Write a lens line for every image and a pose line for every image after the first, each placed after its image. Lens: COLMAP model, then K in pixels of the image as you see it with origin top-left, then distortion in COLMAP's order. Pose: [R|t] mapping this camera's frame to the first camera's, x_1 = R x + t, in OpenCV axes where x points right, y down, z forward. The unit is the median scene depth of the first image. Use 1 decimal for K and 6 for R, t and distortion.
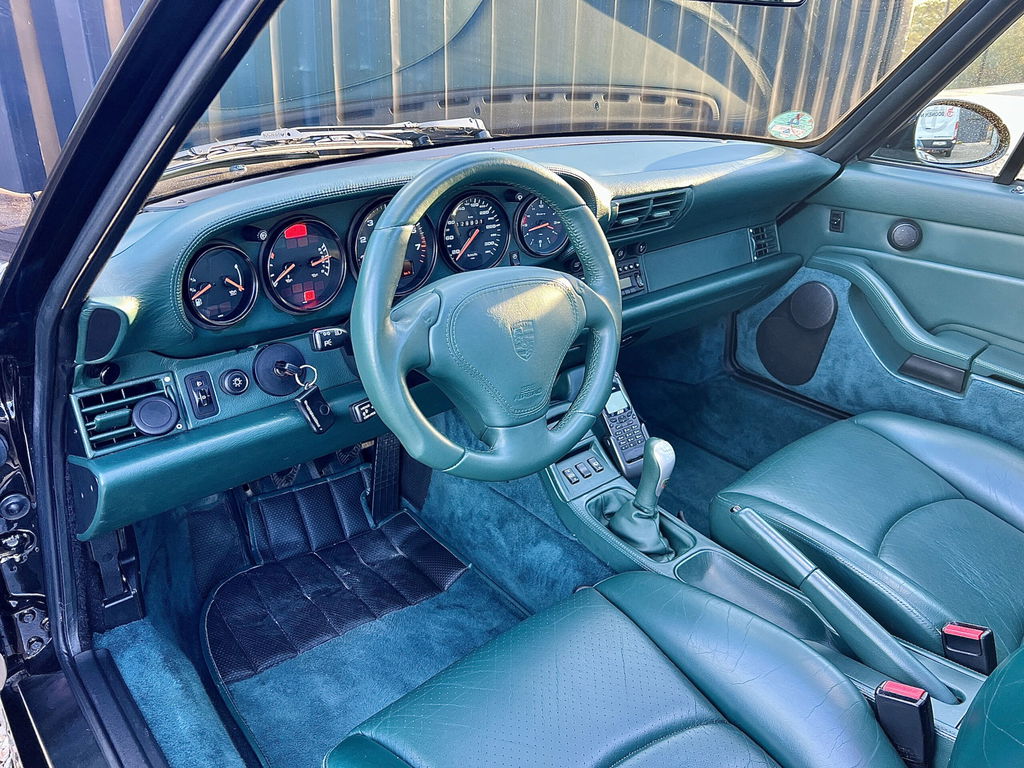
lens RADIAL K [[782.3, 0, 509.9], [0, 782.3, 387.6], [0, 0, 1]] dist [0.059200, -0.070665]
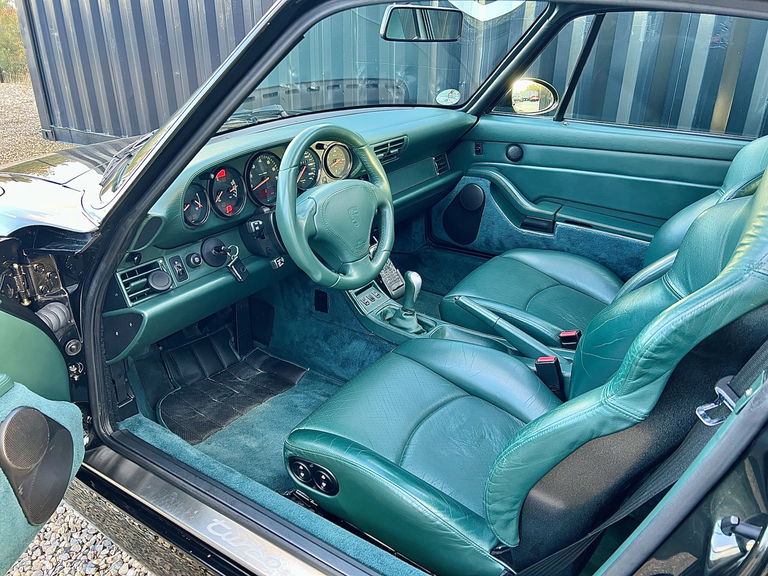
lens RADIAL K [[586.7, 0, 380.5], [0, 586.7, 302.9], [0, 0, 1]] dist [0.059200, -0.070665]
pose [[0.962533, -0.142017, 0.231002, -0.201402], [0.139114, 0.989855, 0.028893, 0.083678], [-0.232762, 0.004325, 0.972524, -0.317805]]
